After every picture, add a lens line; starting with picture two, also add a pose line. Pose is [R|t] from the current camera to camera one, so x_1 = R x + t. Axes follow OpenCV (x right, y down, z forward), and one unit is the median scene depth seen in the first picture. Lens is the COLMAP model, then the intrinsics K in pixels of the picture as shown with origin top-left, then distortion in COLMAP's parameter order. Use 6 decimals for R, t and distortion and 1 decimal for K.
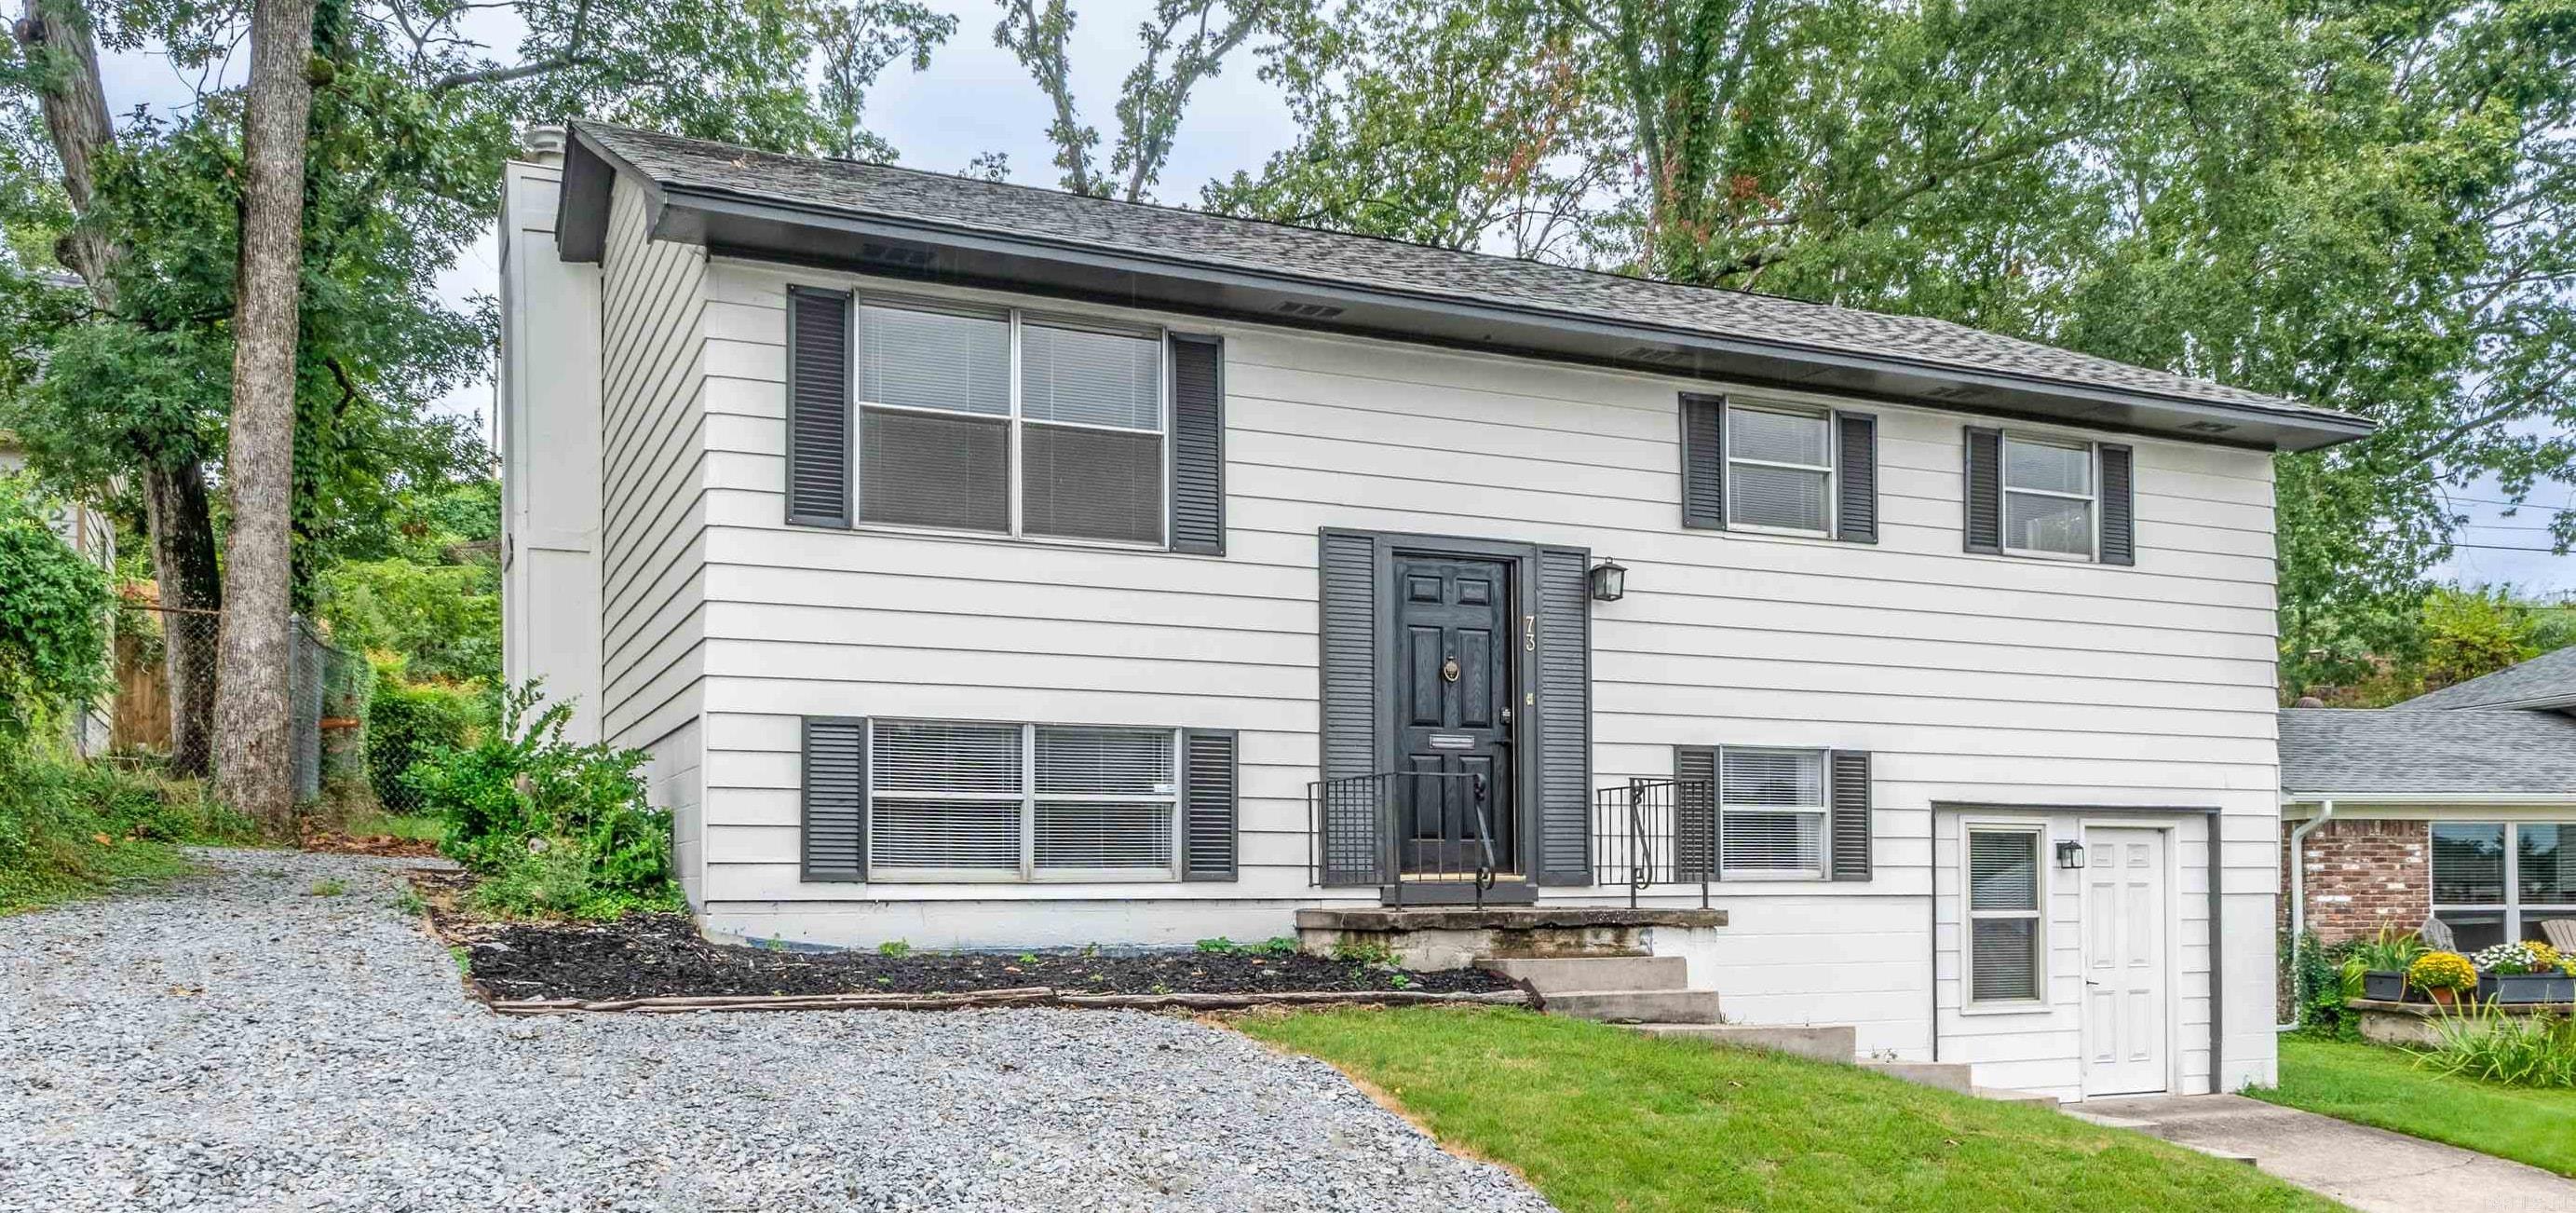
lens RADIAL K [[2713.0, 0, 1288.0], [0, 2713.0, 606.5], [0, 0, 1]] dist [0.012327, 0.003964]
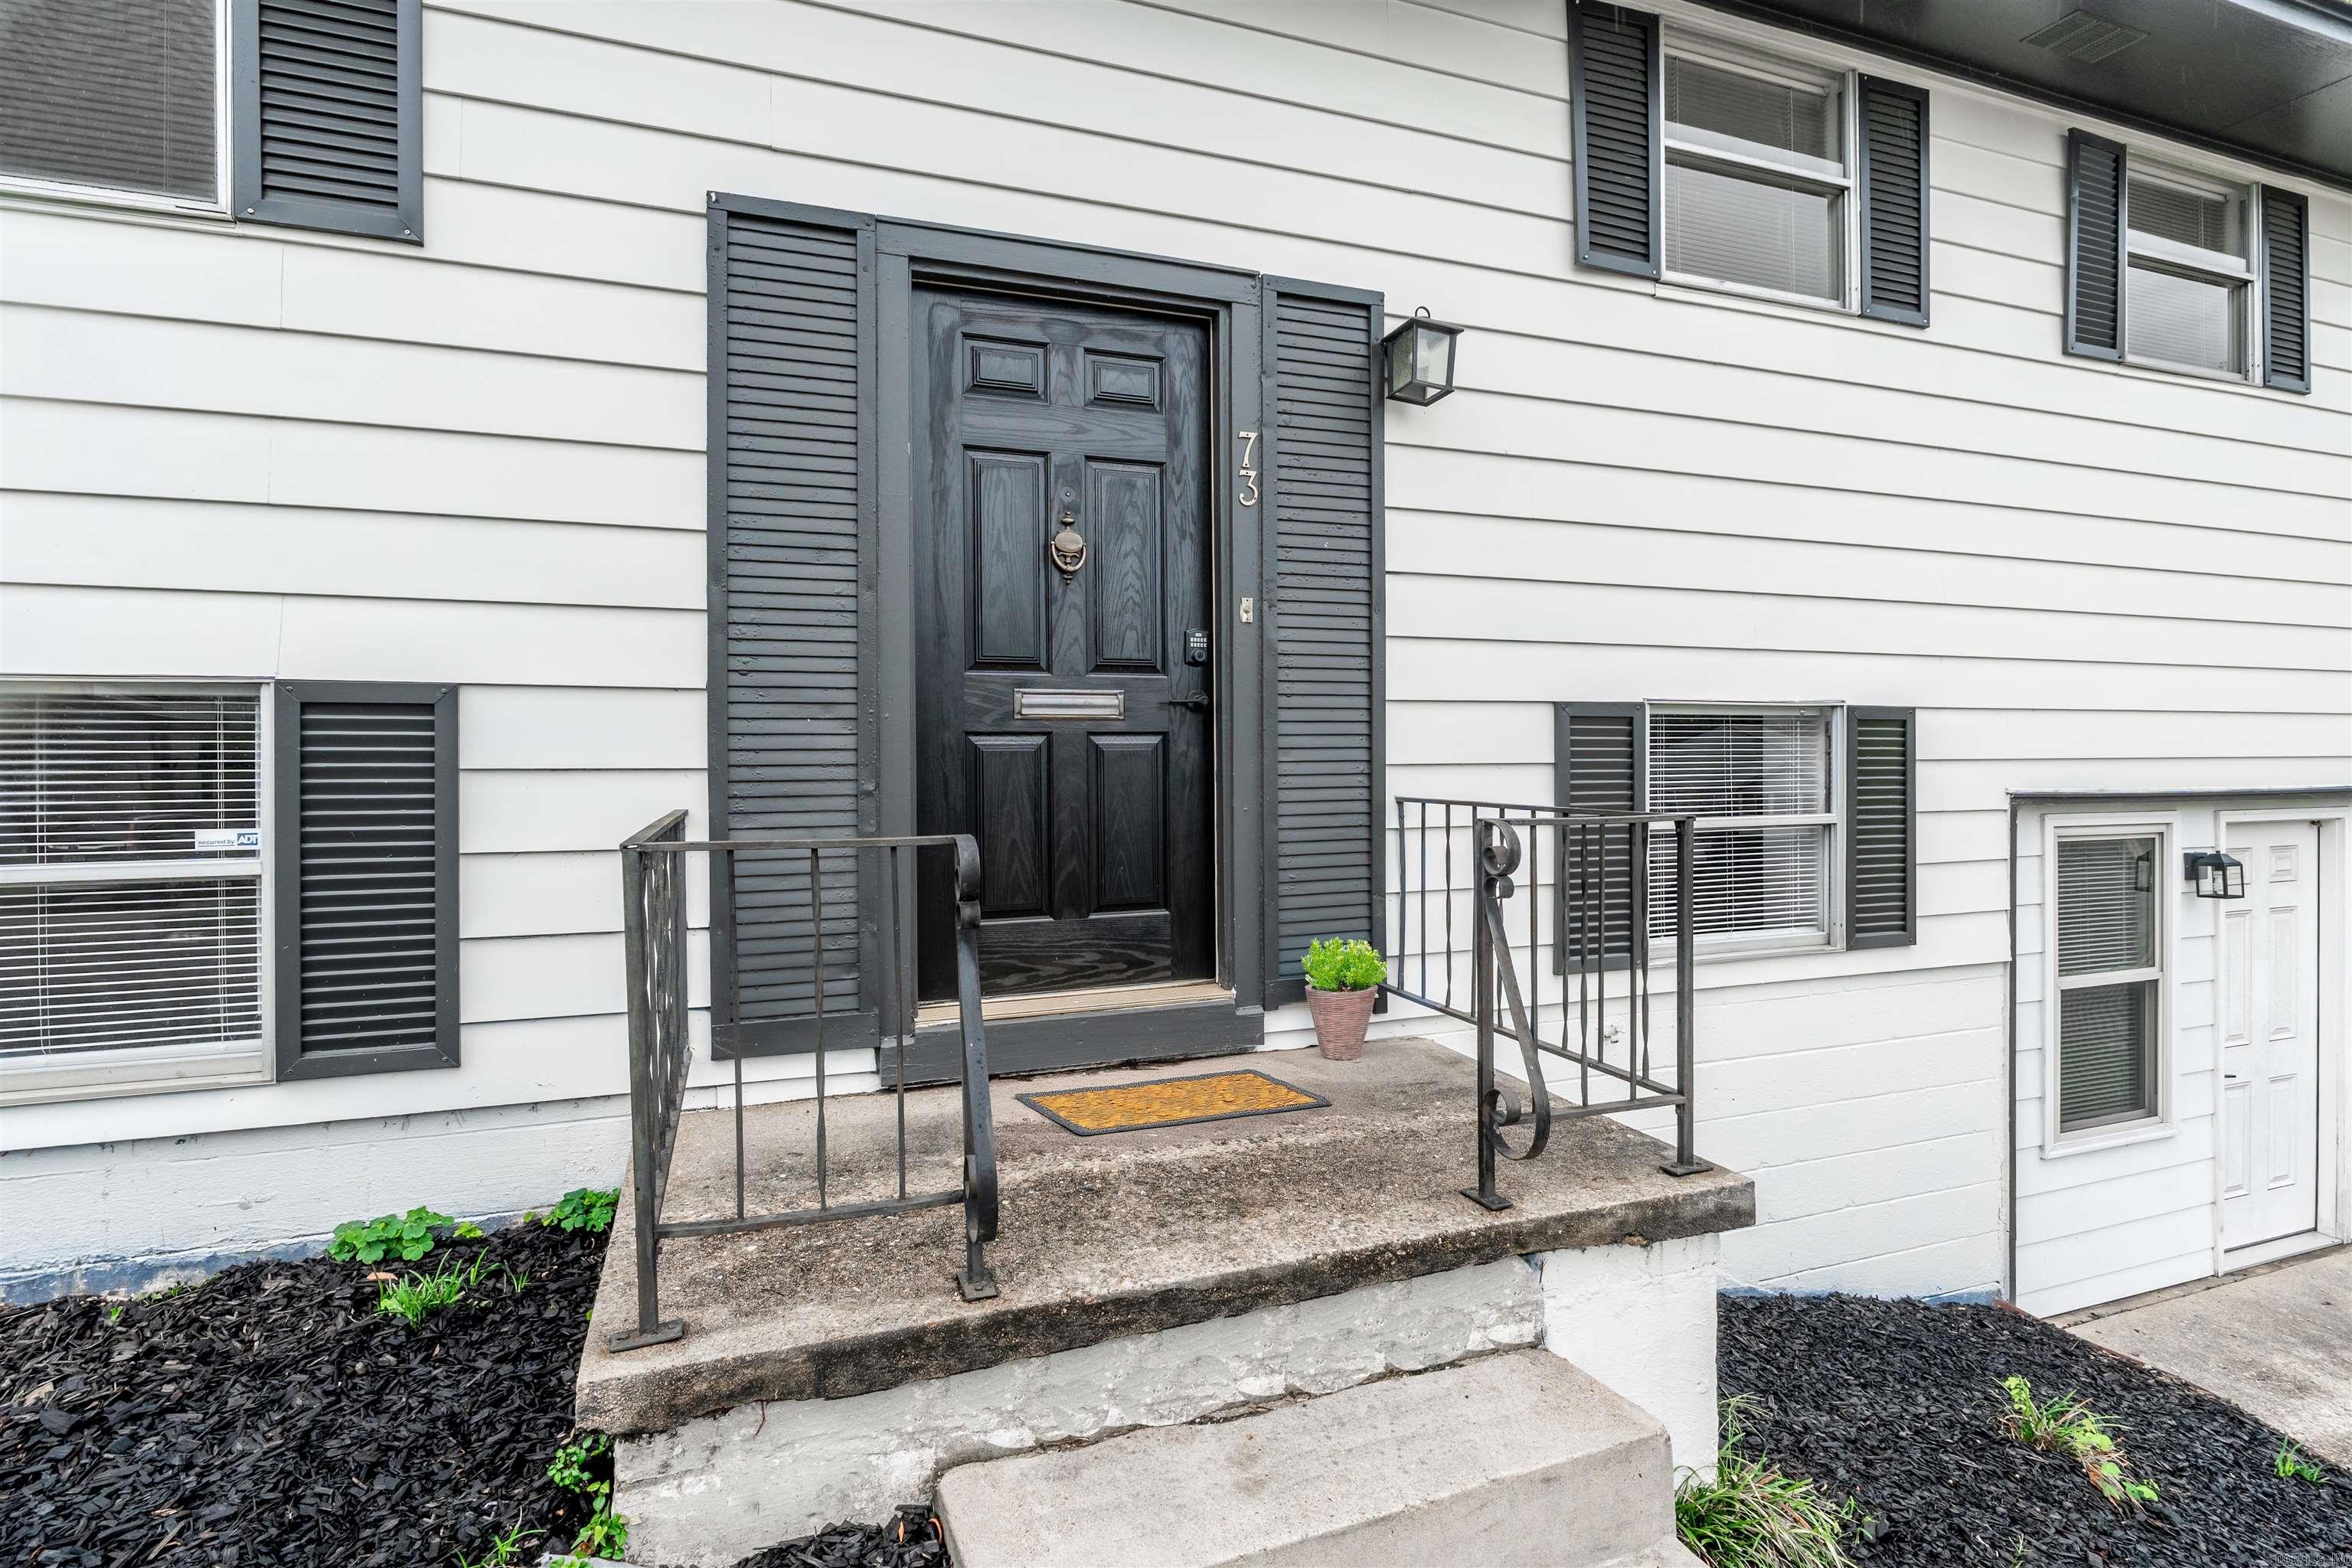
lens RADIAL K [[1192.8, 0, 1162.7], [0, 1192.8, 704.1], [0, 0, 1]] dist [0.000698, -0.000681]
pose [[0.993624, -0.006664, -0.112546, 0.096935], [0.014794, 0.997327, 0.071556, 0.035163], [0.111768, -0.072765, 0.991067, 0.788452]]
